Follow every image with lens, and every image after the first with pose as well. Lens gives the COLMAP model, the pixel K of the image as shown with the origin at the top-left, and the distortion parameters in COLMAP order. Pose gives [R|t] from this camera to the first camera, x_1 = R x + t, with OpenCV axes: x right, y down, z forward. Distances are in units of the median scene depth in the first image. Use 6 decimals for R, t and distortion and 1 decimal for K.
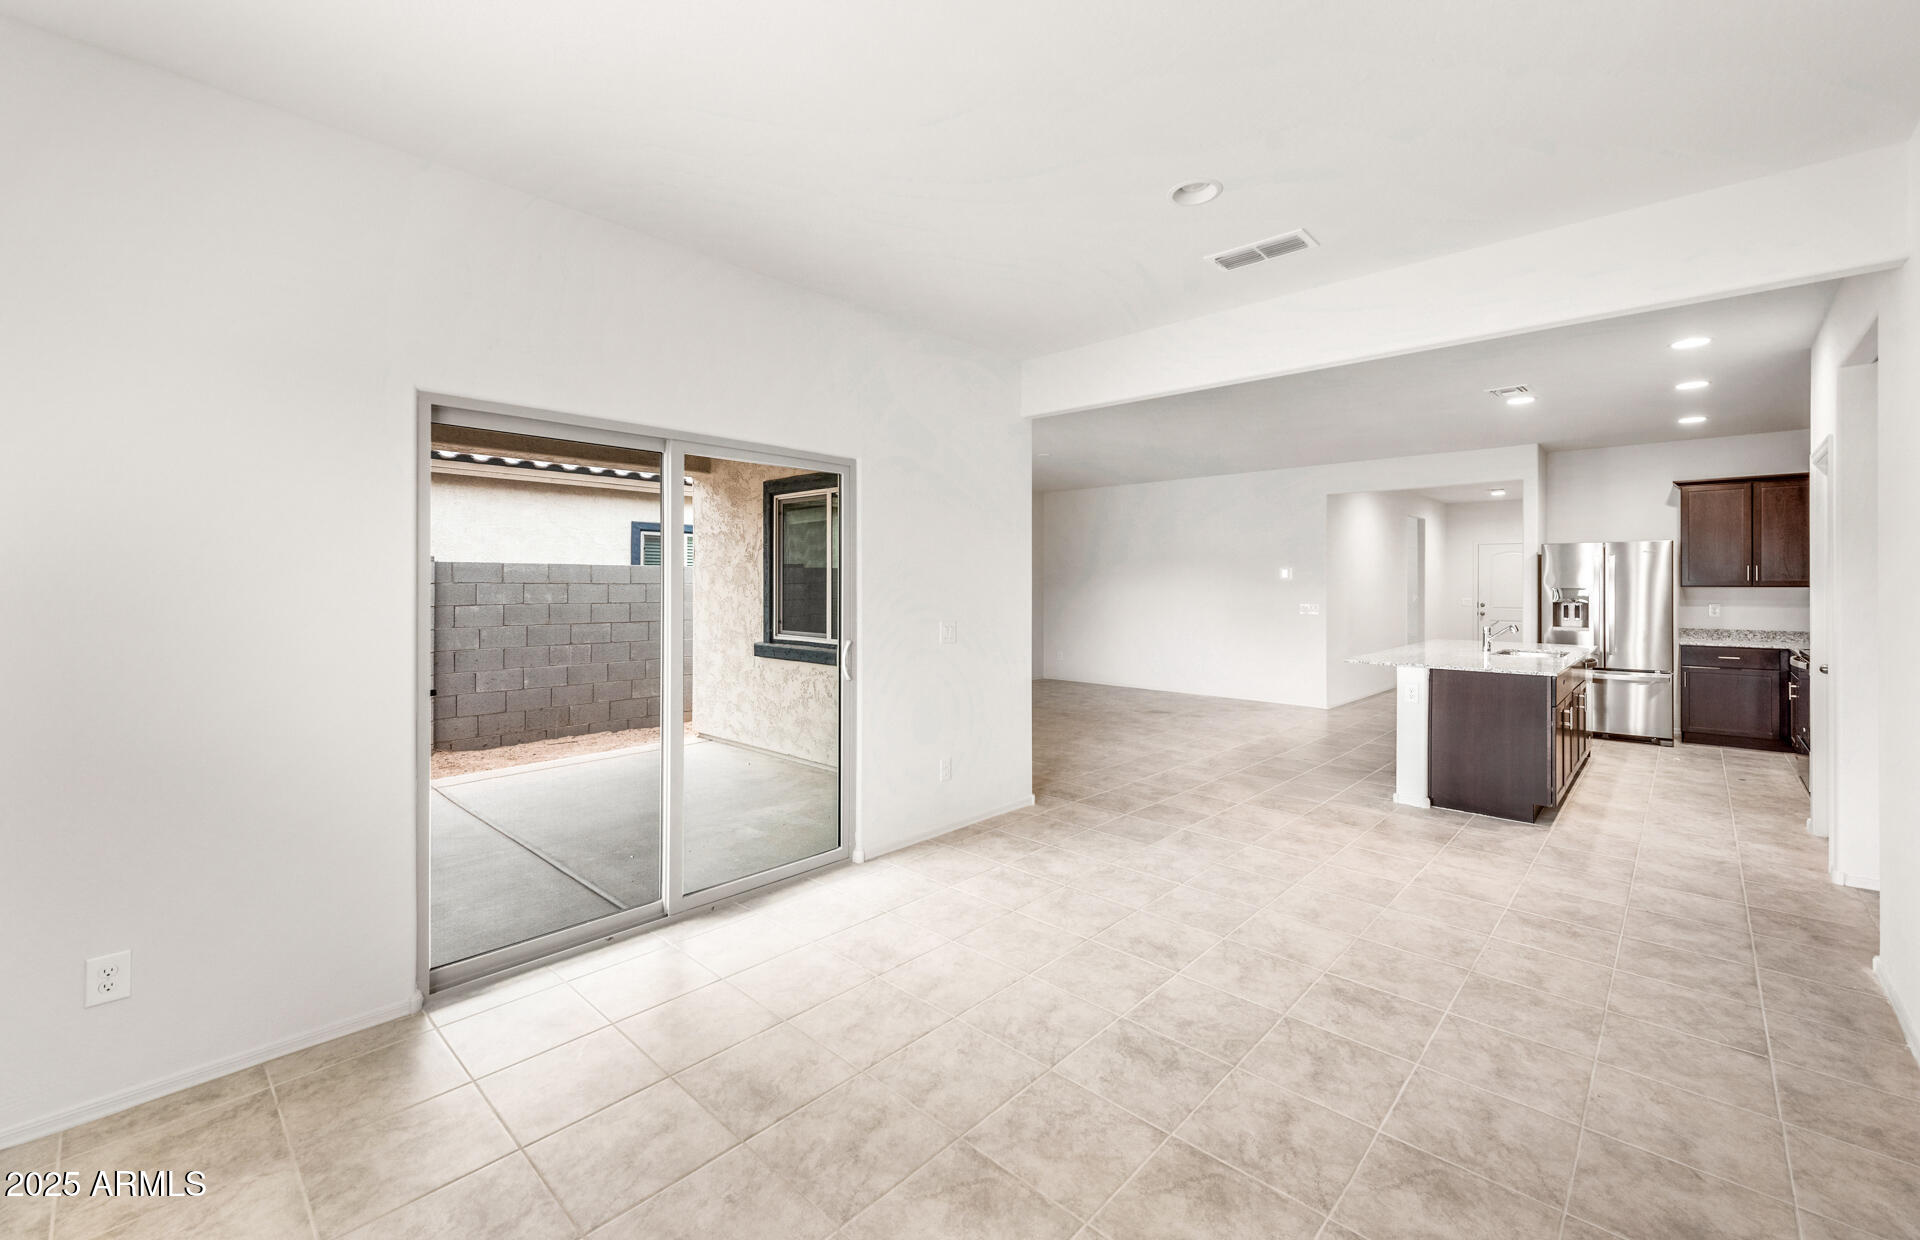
lens RADIAL K [[765.5, 0, 964.0], [0, 765.5, 581.0], [0, 0, 1]] dist [0.007539, -0.003874]
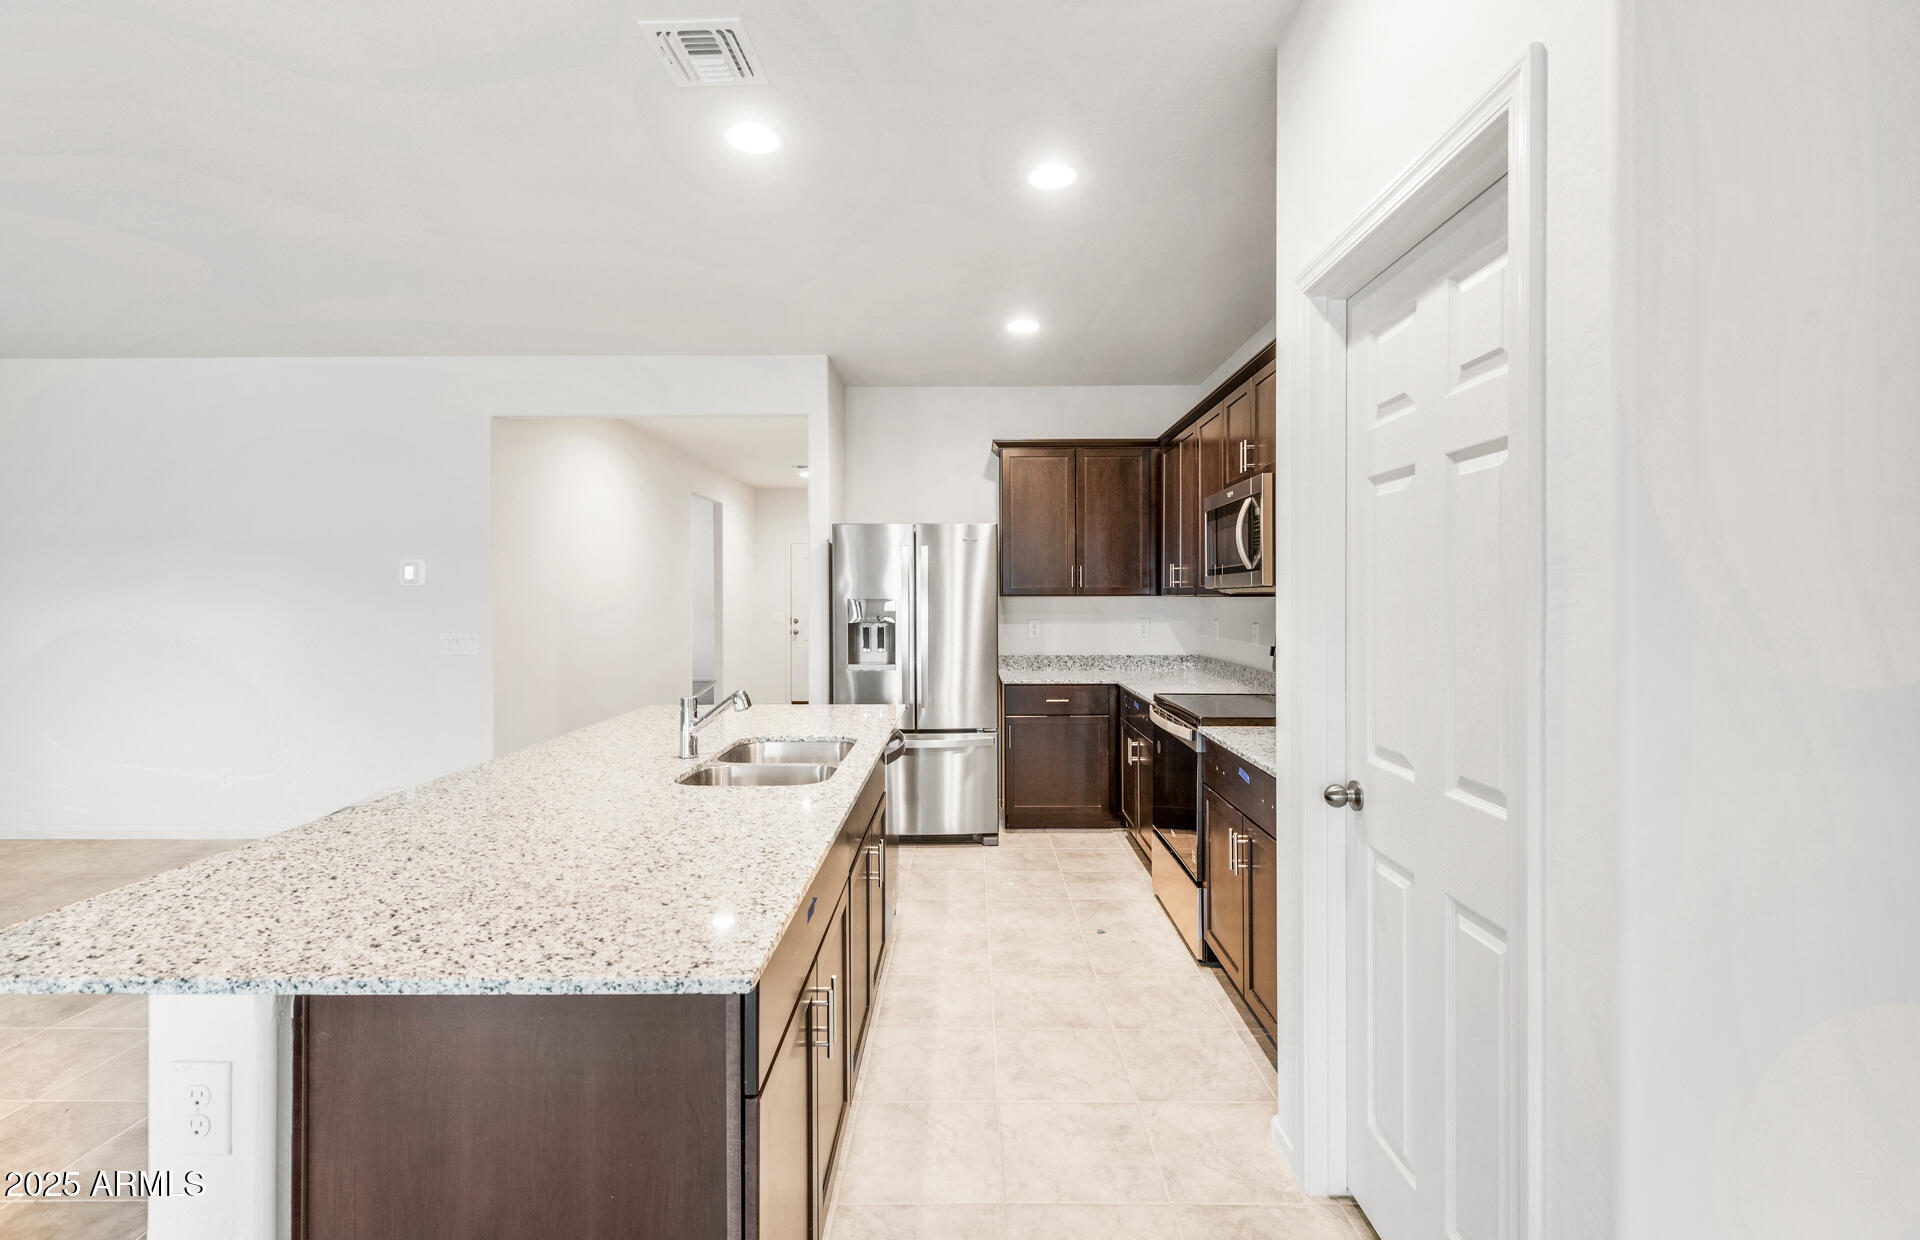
lens RADIAL K [[825.4, 0, 961.8], [0, 825.4, 615.4], [0, 0, 1]] dist [0.011149, -0.004627]
pose [[0.729943, -0.019012, 0.683244, 0.409039], [0.000078, 0.999615, 0.027731, 0.004152], [-0.683508, -0.020189, 0.729664, 0.491693]]
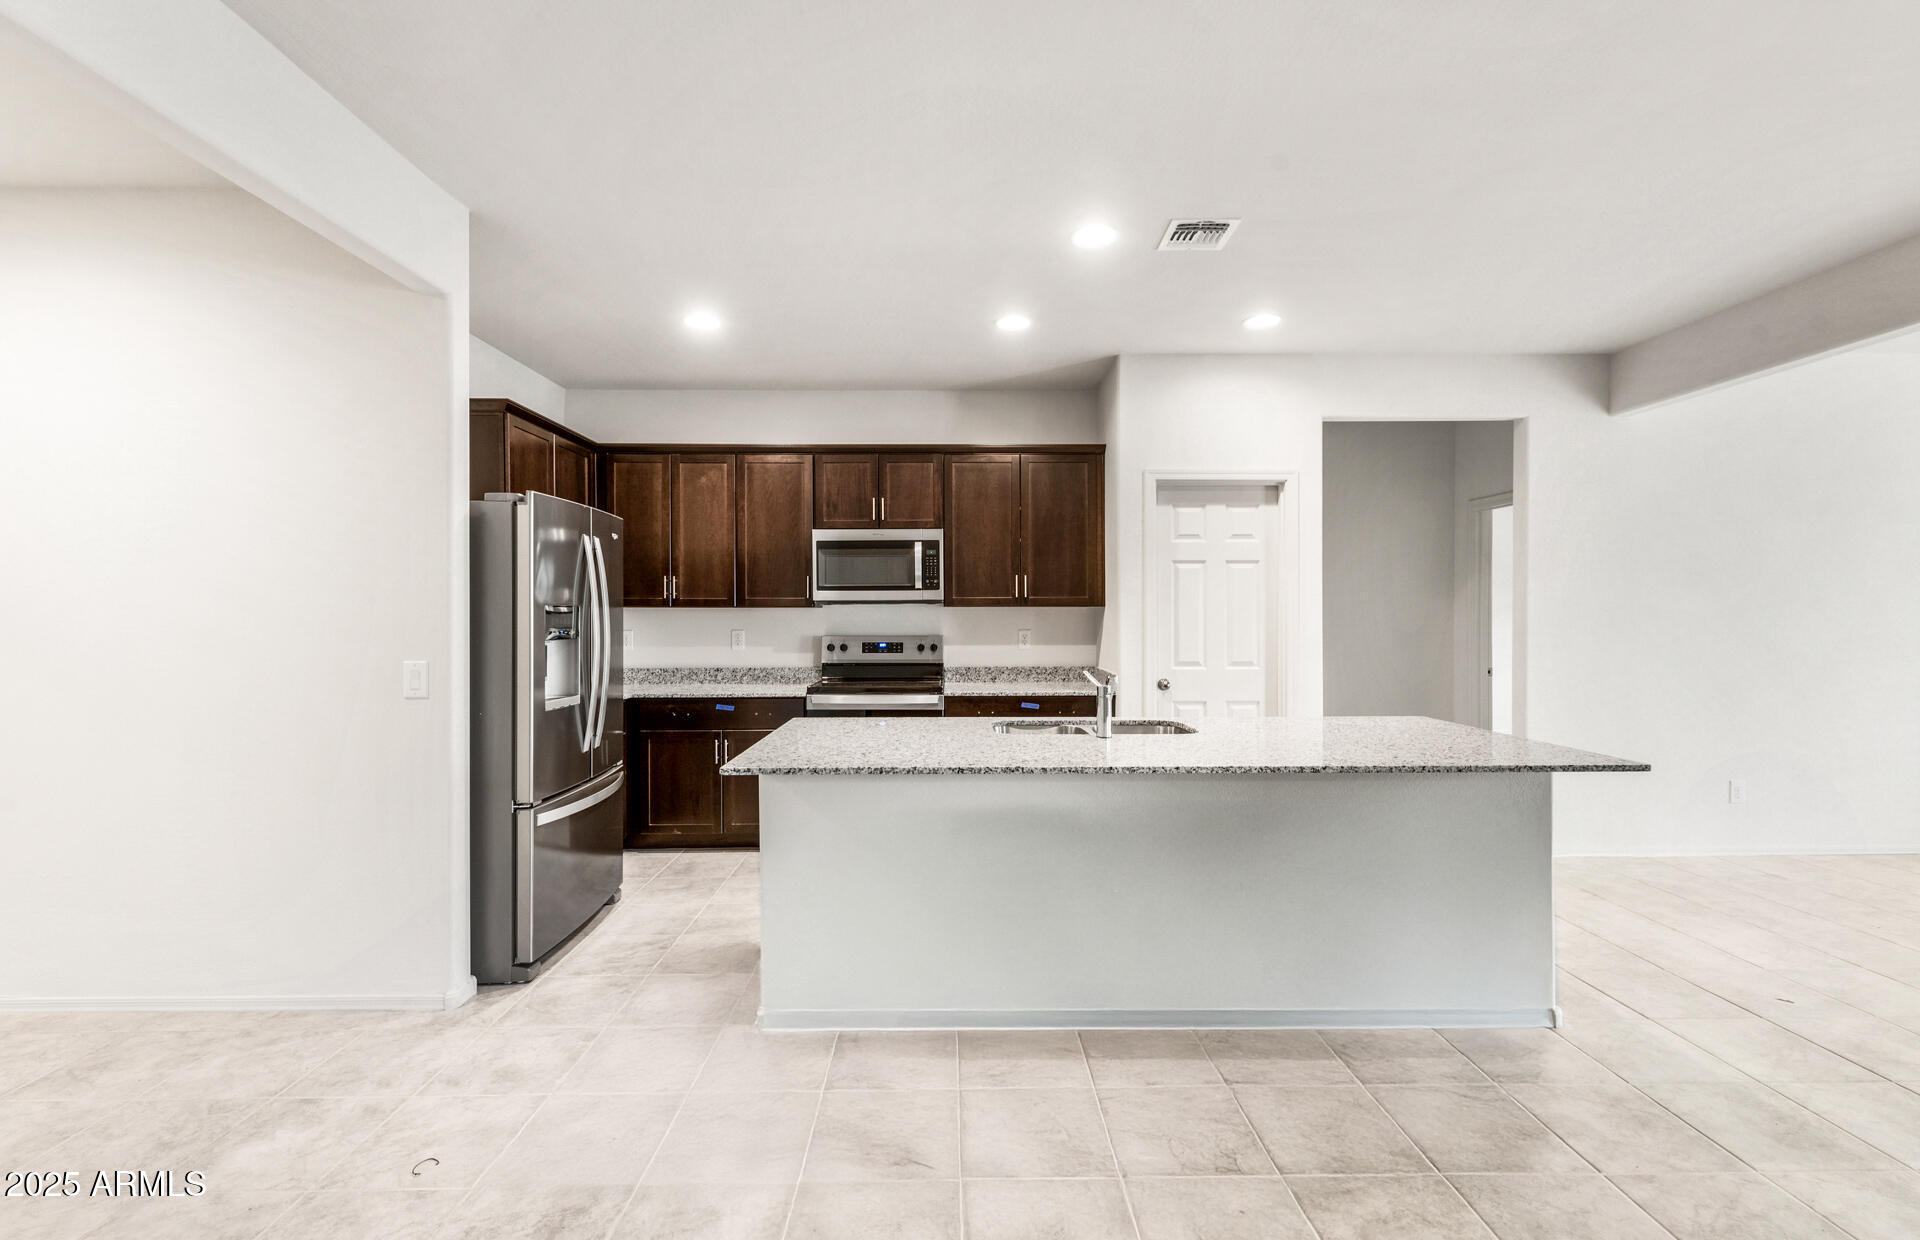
lens RADIAL K [[825.4, 0, 961.7], [0, 825.4, 616.6], [0, 0, 1]] dist [0.011149, -0.004627]
pose [[-0.704909, -0.001139, 0.709297, 0.320760], [-0.001560, 0.999999, 0.000055, 0.014859], [-0.709296, -0.001068, -0.704909, 1.195092]]
